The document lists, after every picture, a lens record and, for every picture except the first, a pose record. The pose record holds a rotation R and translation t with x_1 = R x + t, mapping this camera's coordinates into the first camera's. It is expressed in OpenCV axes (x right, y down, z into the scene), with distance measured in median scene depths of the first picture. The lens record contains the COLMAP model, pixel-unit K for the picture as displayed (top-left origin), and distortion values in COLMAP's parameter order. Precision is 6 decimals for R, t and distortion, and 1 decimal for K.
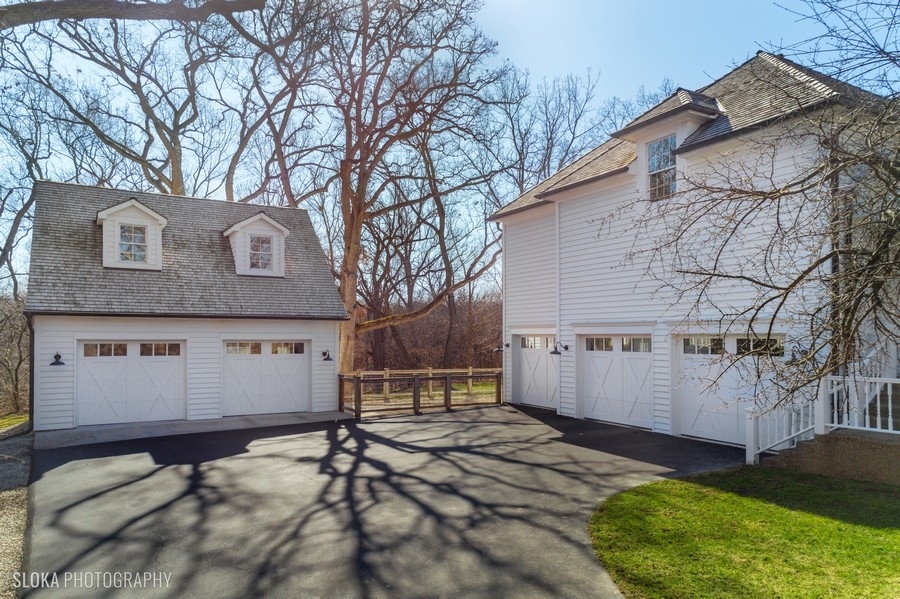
lens RADIAL K [[616.1, 0, 450.0], [0, 616.1, 299.5], [0, 0, 1]] dist [0.006562, 0.000656]
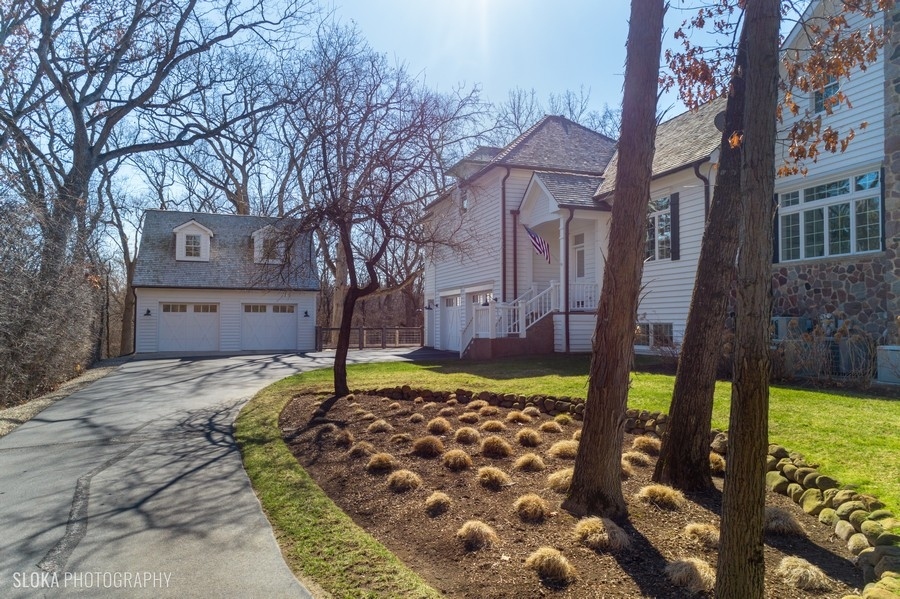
lens RADIAL K [[616.1, 0, 450.0], [0, 616.1, 299.5], [0, 0, 1]] dist [0.006562, 0.000656]
pose [[0.977841, -0.010384, -0.209090, 0.514291], [0.012290, 0.999894, 0.007817, 0.049777], [0.208986, -0.010213, 0.977865, -0.484864]]
